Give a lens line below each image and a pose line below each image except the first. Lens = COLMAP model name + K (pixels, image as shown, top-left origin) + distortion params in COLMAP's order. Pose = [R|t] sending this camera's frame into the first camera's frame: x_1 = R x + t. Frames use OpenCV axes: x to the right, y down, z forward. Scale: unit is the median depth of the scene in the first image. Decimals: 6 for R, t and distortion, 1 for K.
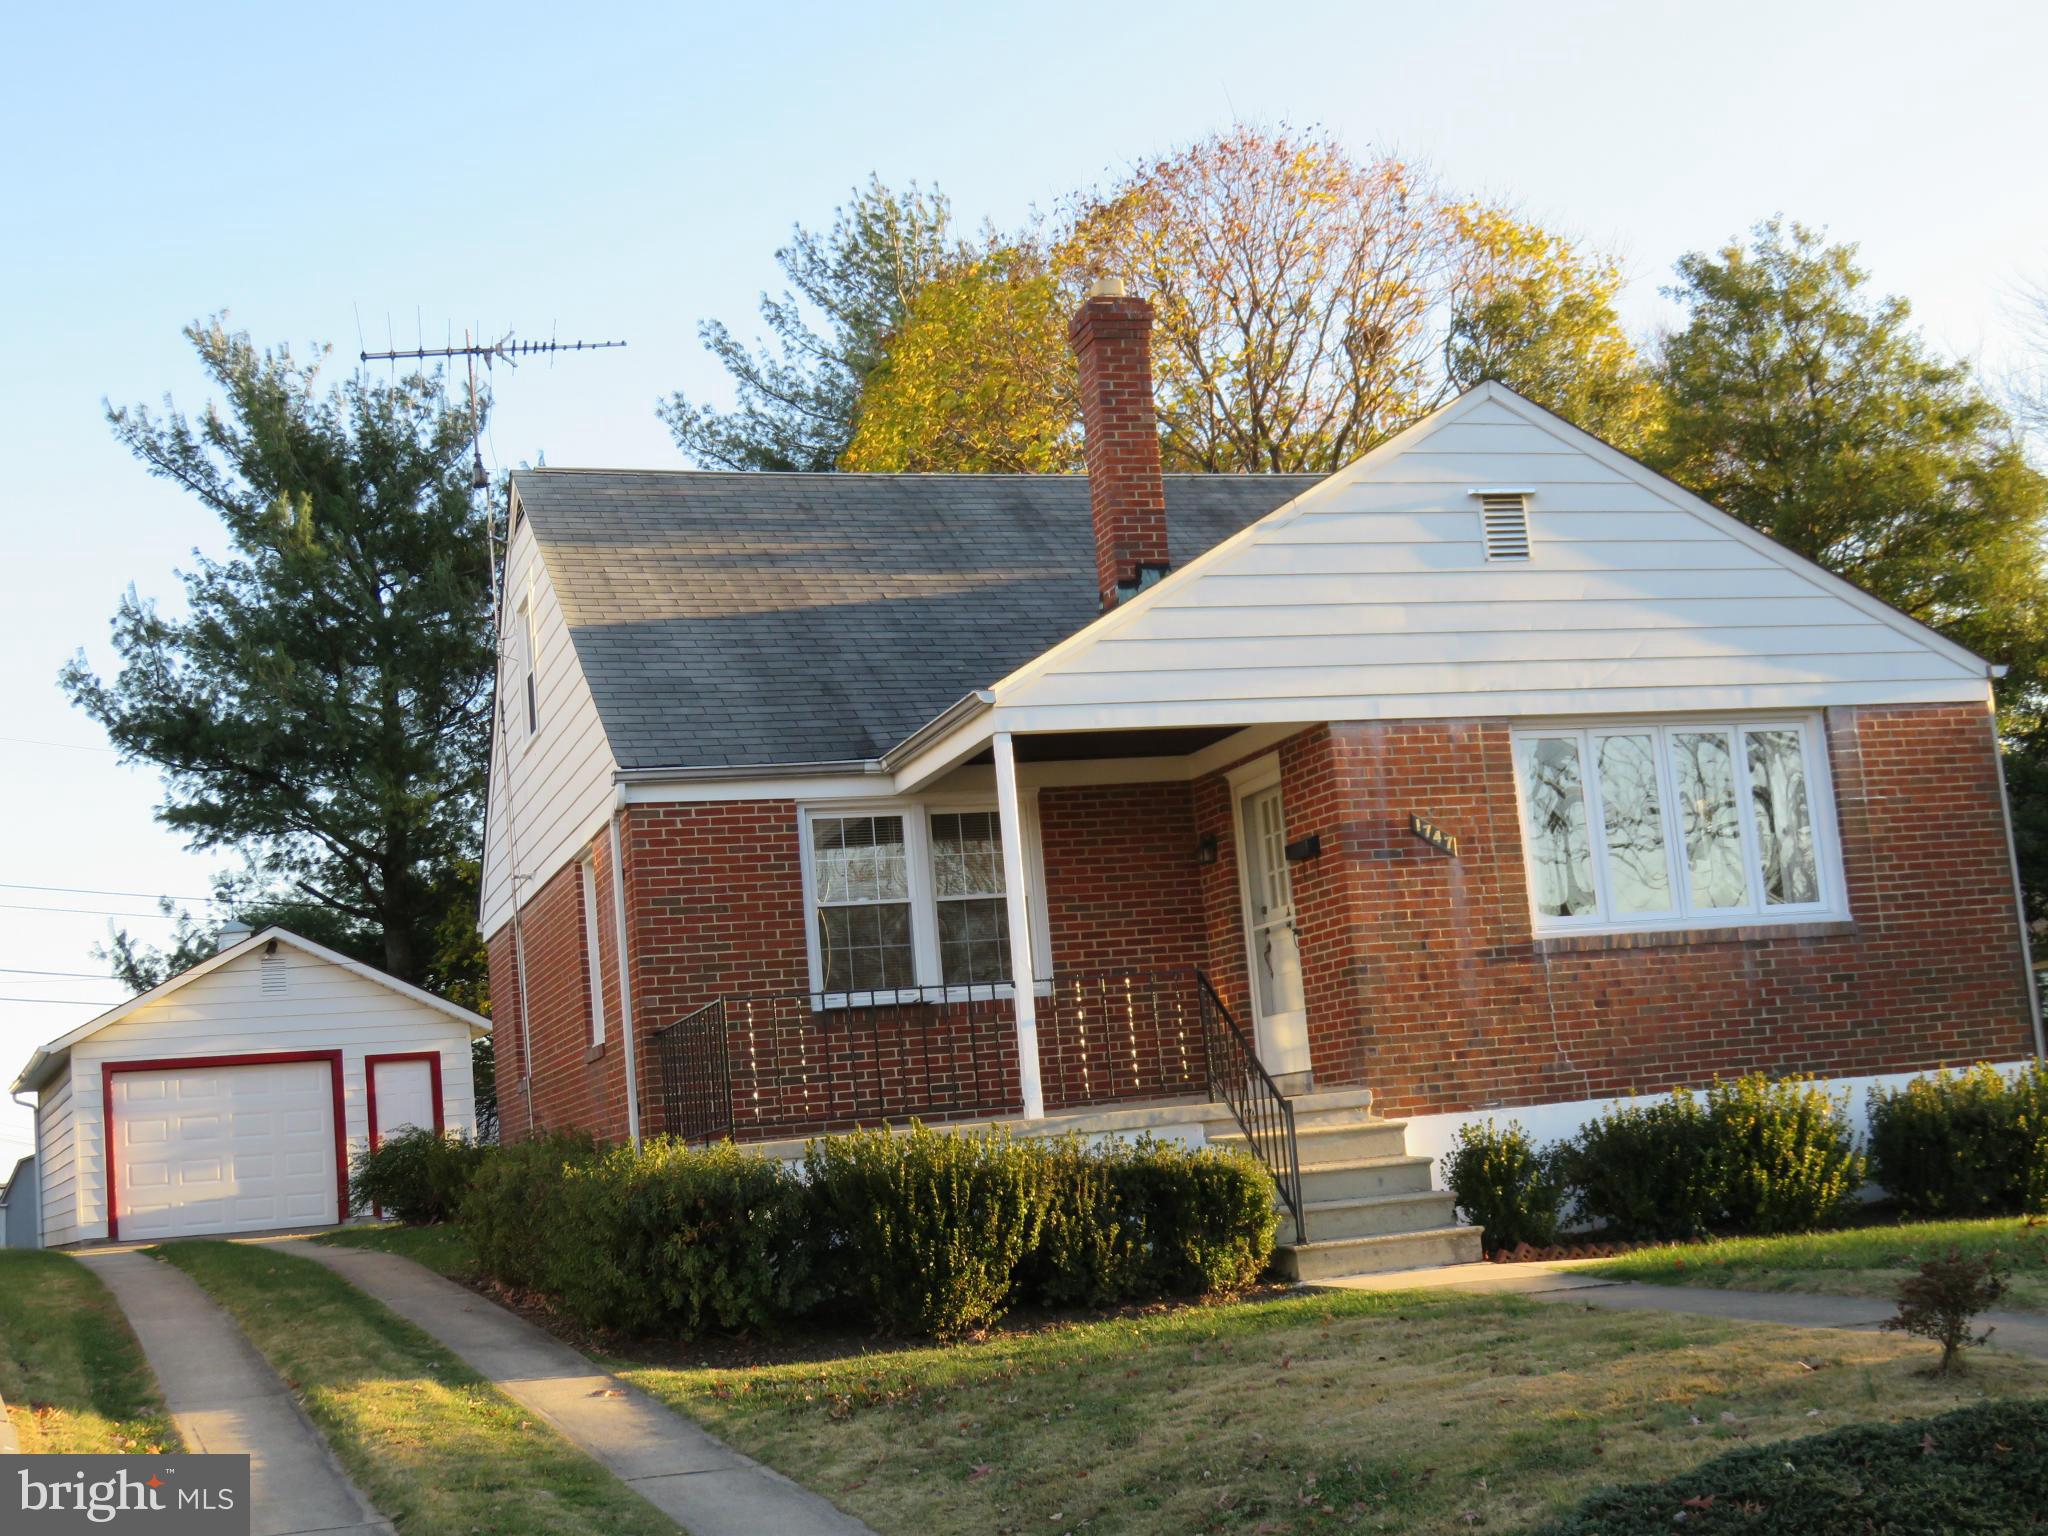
lens RADIAL K [[2560.4, 0, 1058.3], [0, 2560.4, 766.0], [0, 0, 1]] dist [-0.037097, -0.024879]
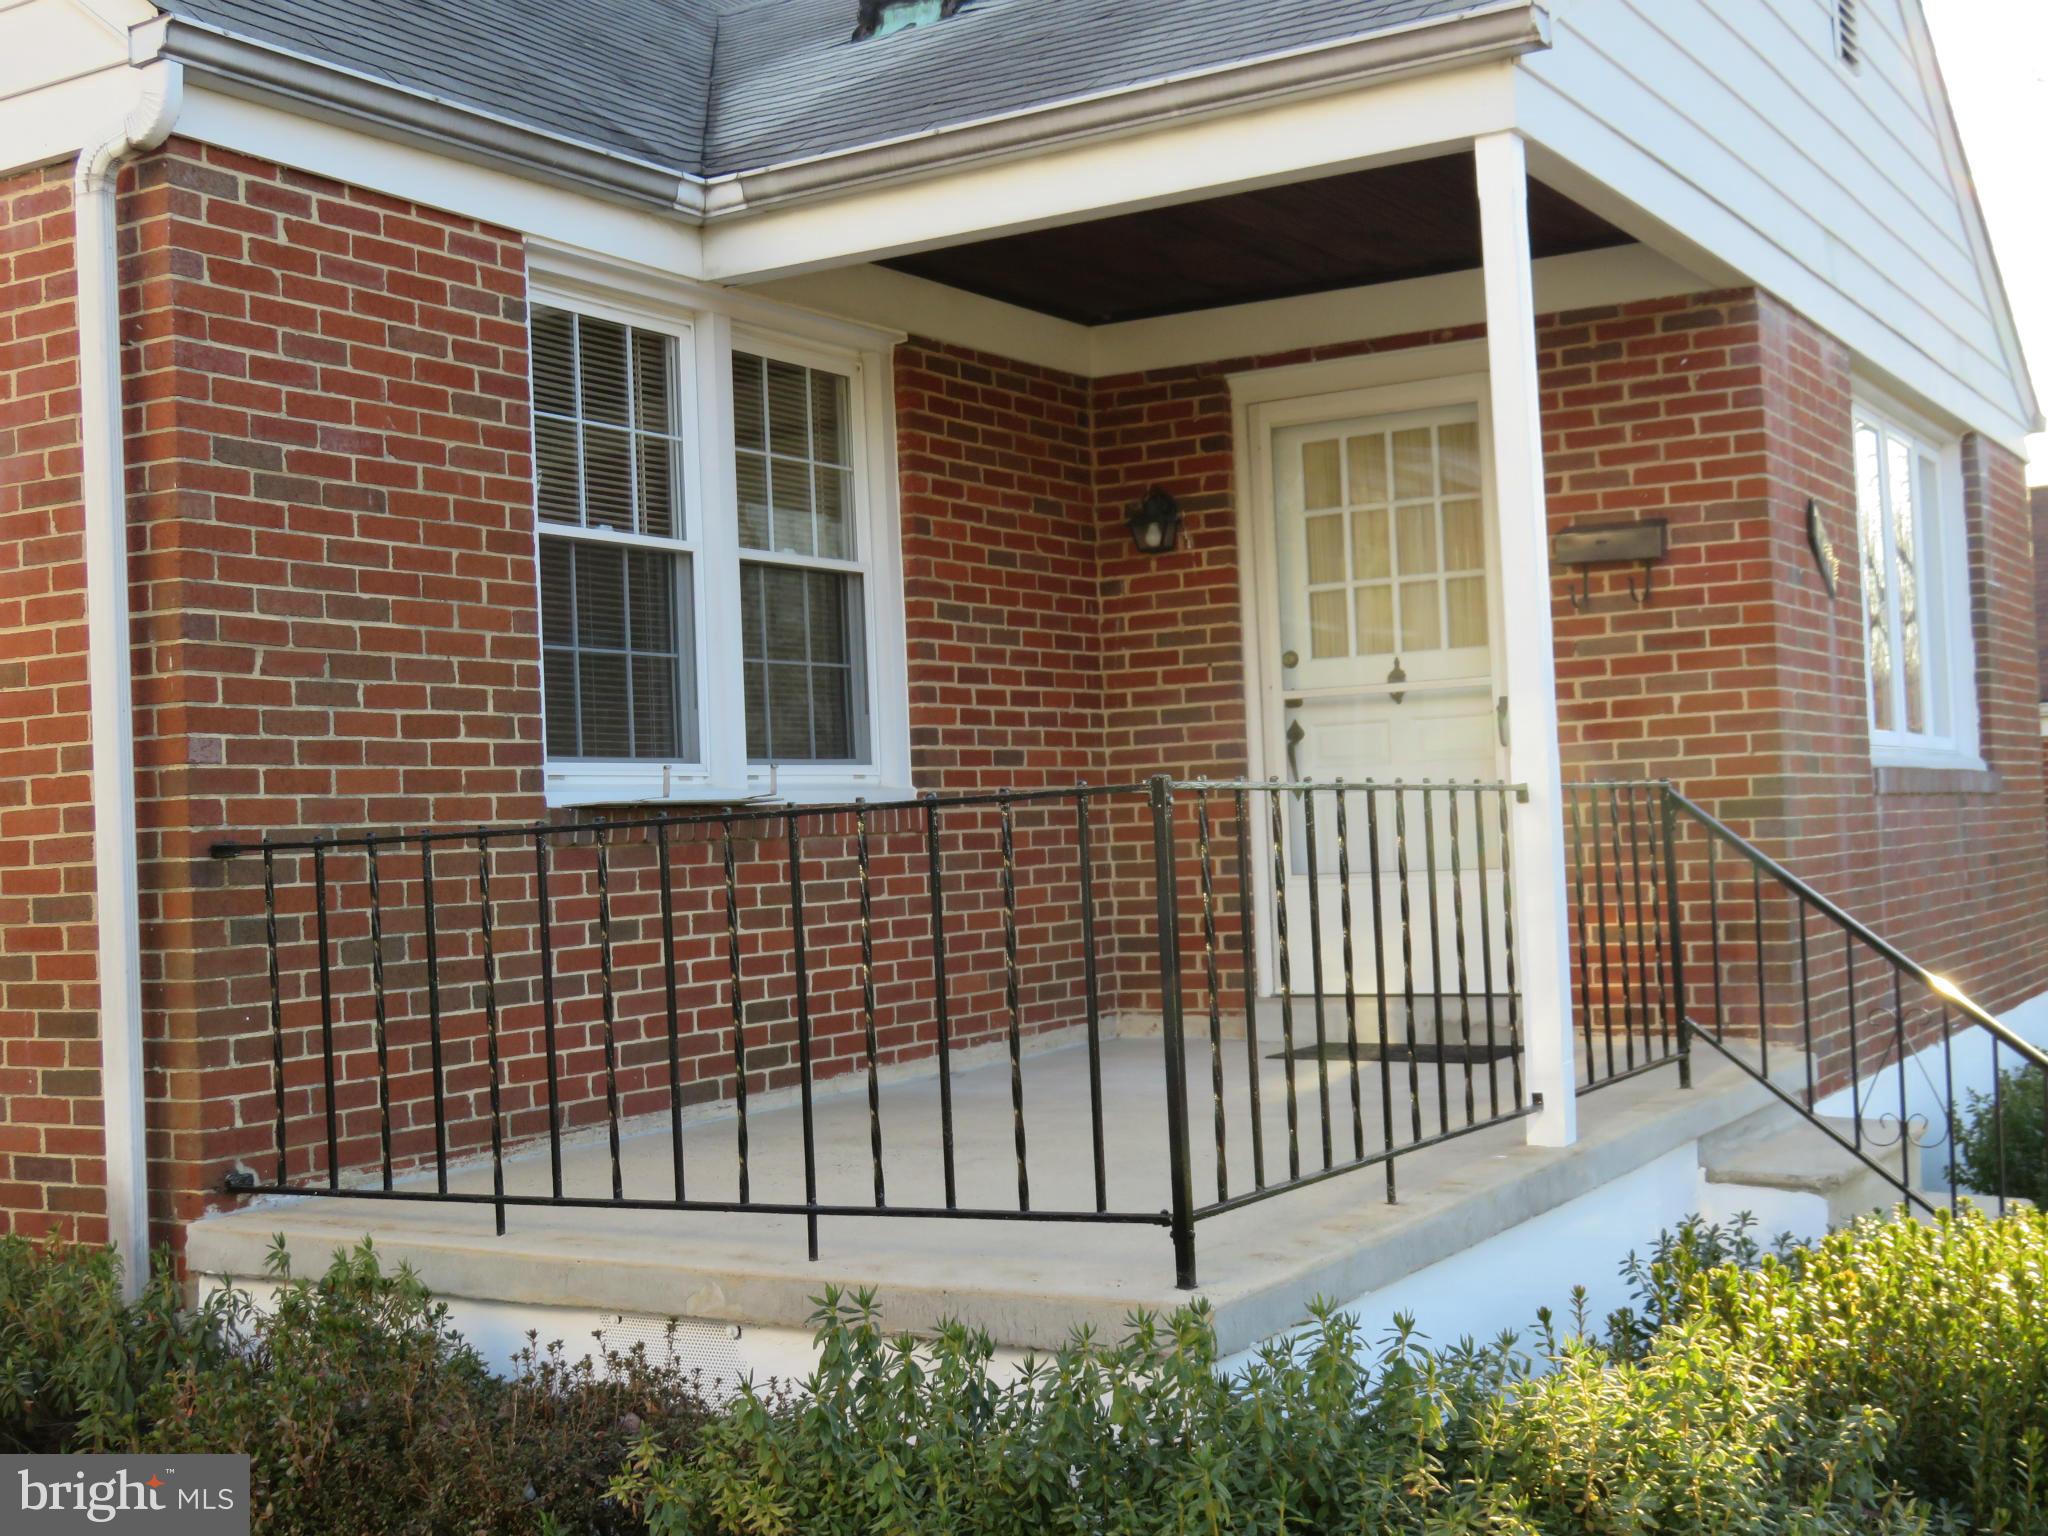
lens RADIAL K [[2560.4, 0, 1058.3], [0, 2560.4, 766.0], [0, 0, 1]] dist [-0.037097, -0.024879]
pose [[0.743741, 0.073189, 0.664449, -0.286435], [-0.121467, 0.992237, 0.026667, 0.070313], [-0.657339, -0.100541, 0.746858, 0.668180]]
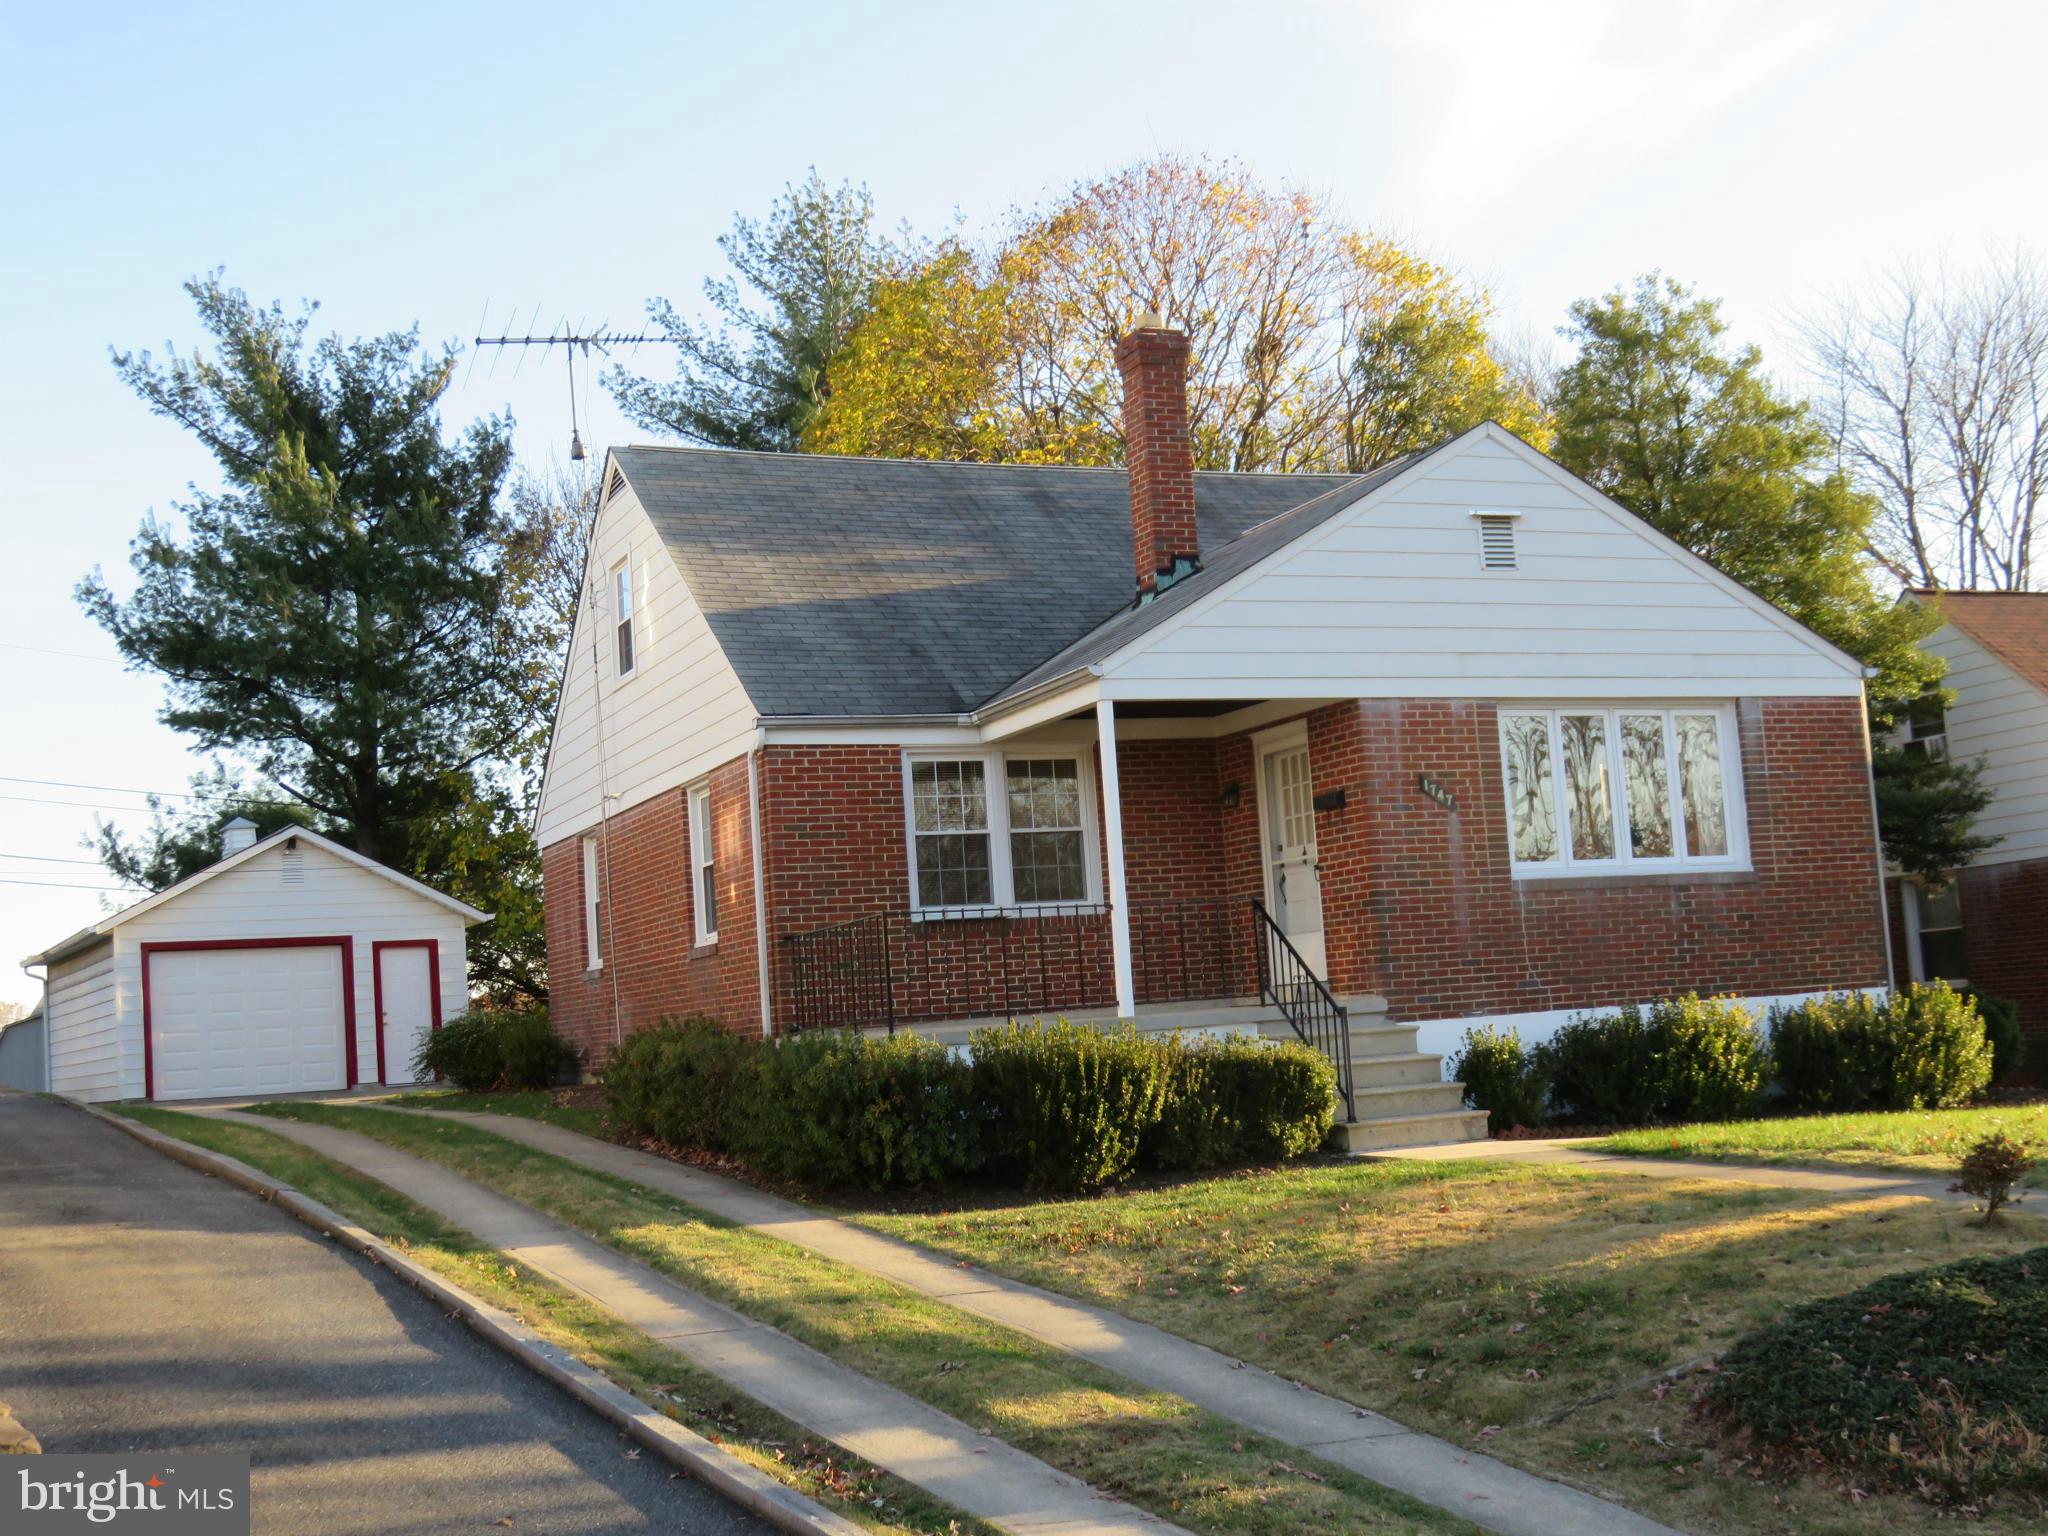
lens RADIAL K [[2338.6, 0, 1024.0], [0, 2338.6, 768.0], [0, 0, 1]] dist [-0.046810, 0.016869]
pose [[0.995787, 0.031632, 0.086071, -0.139378], [-0.034627, 0.998838, 0.033530, -0.014861], [-0.084910, -0.036369, 0.995725, -0.092988]]
